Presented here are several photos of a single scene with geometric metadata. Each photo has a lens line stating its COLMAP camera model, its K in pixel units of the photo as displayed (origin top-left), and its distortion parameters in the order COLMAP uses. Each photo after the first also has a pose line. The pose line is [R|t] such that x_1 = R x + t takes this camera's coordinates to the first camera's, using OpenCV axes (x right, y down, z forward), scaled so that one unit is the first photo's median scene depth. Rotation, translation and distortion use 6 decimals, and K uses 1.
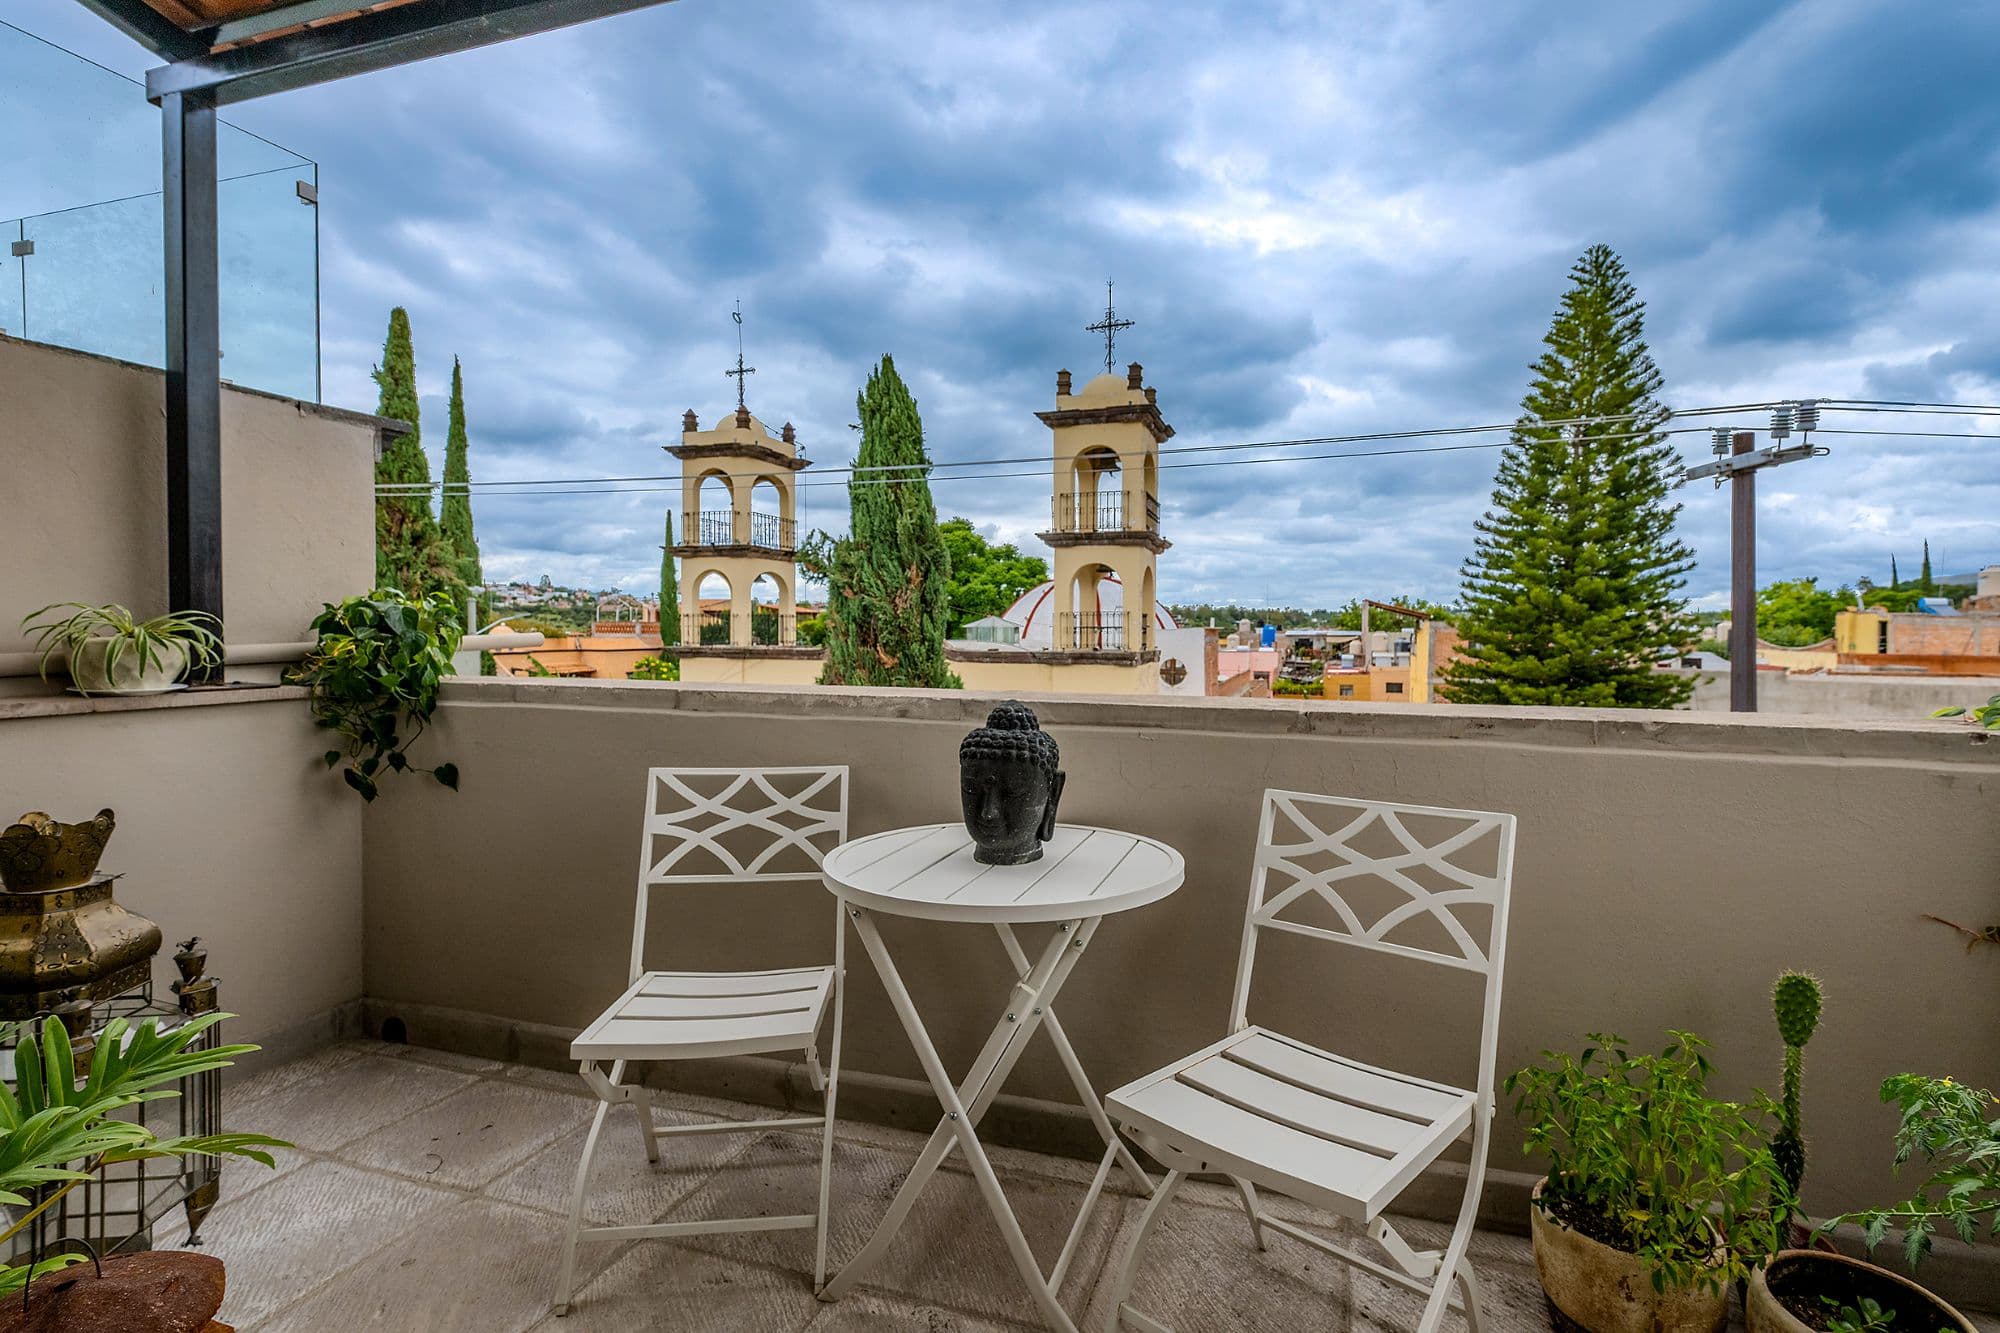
lens RADIAL K [[829.9, 0, 1000.0], [0, 829.9, 666.5], [0, 0, 1]] dist [-0.021398, -0.000183]
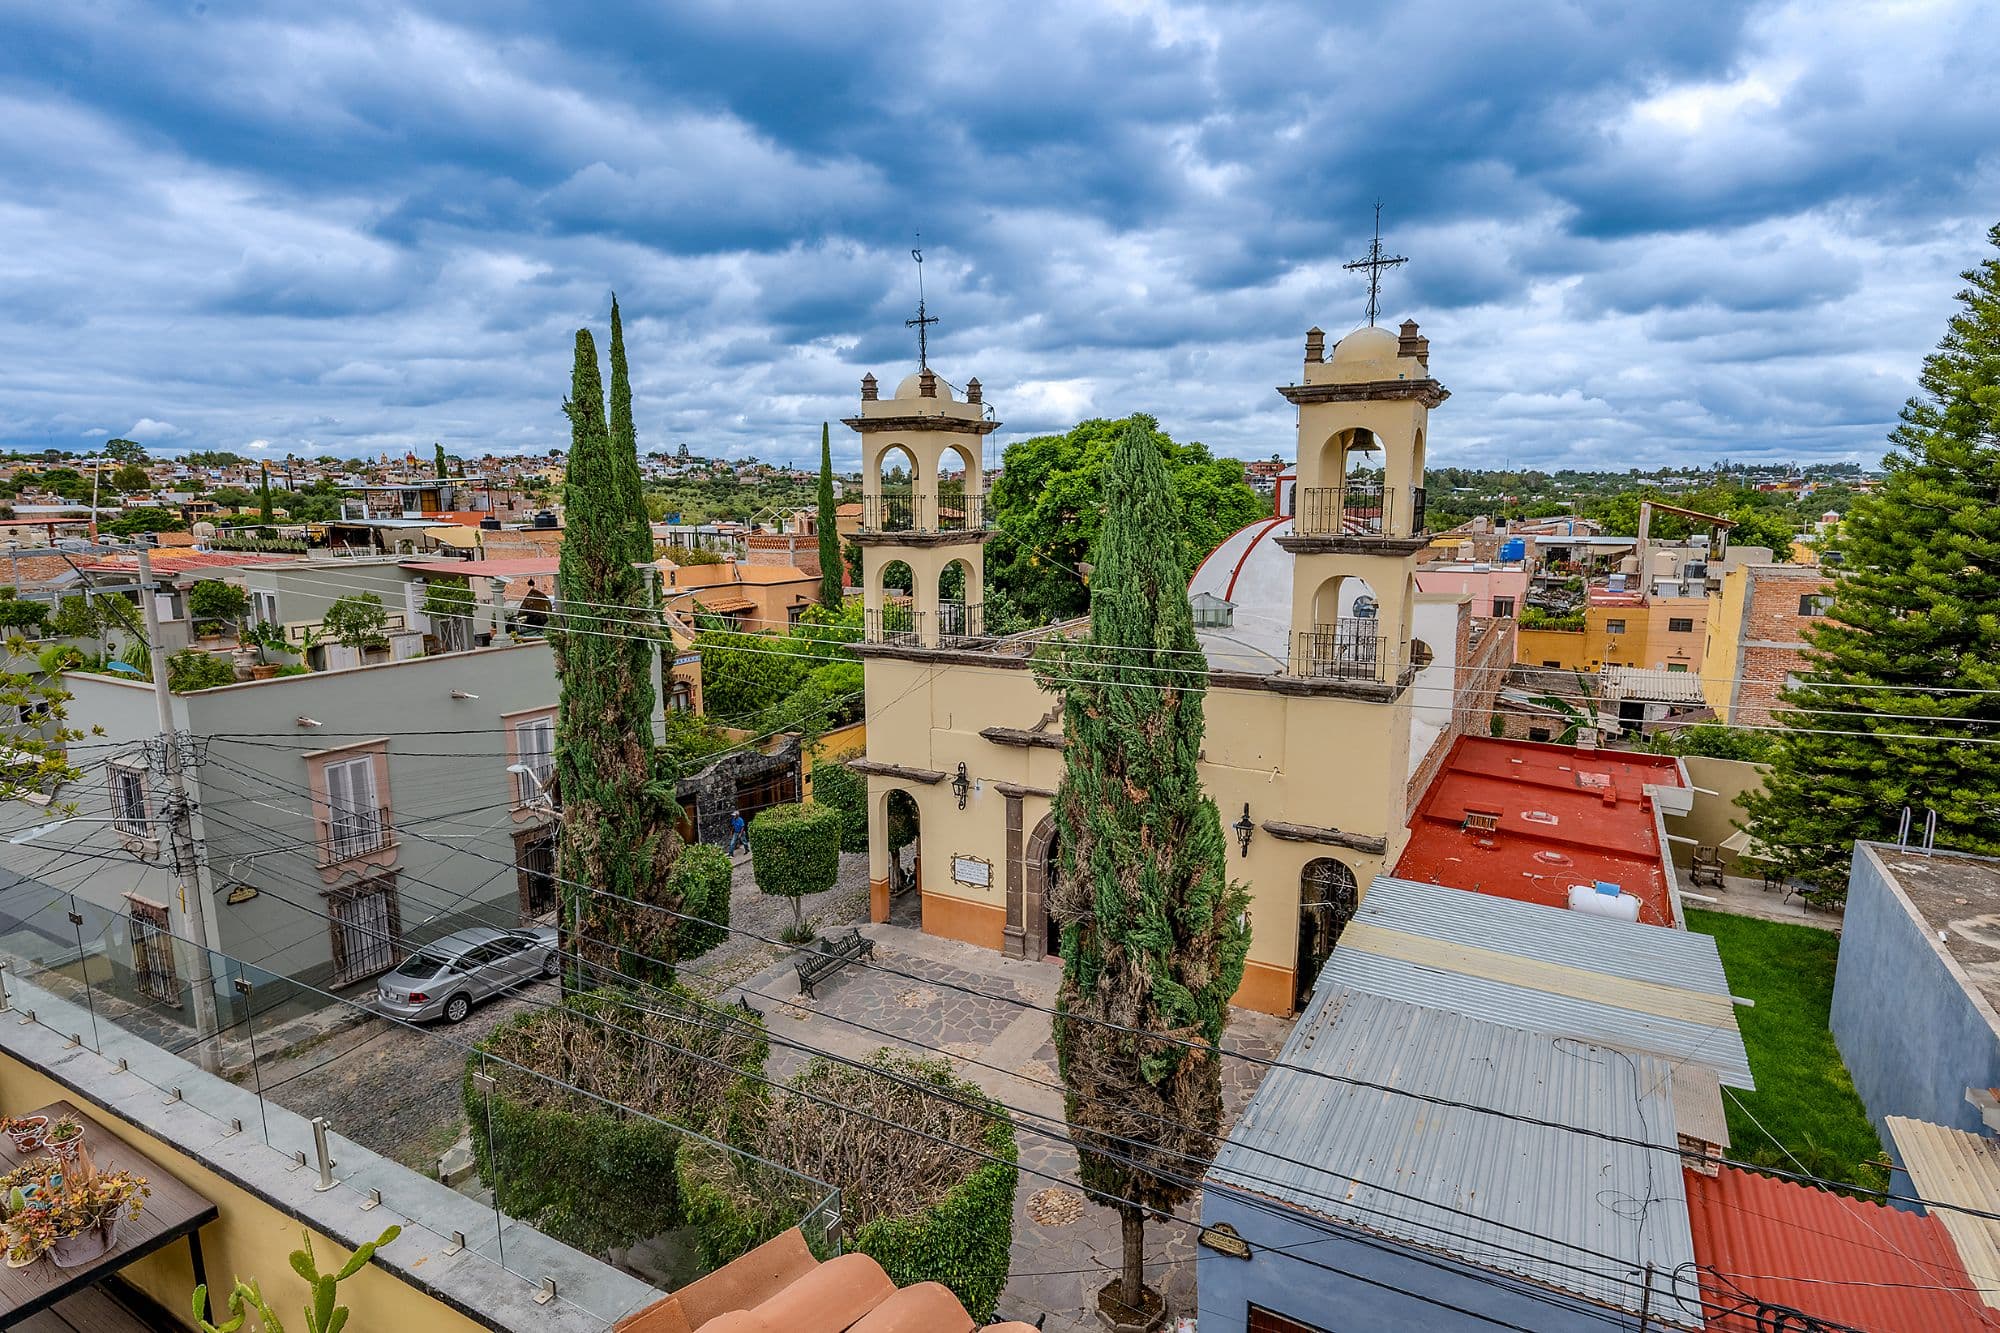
lens RADIAL K [[922.2, 0, 1000.0], [0, 922.2, 666.5], [0, 0, 1]] dist [-0.017133, 0.000491]
pose [[0.984222, 0.030009, -0.174375, -0.055281], [-0.006421, 0.990922, 0.134288, -0.135218], [0.176821, -0.131050, 0.975479, 0.017467]]
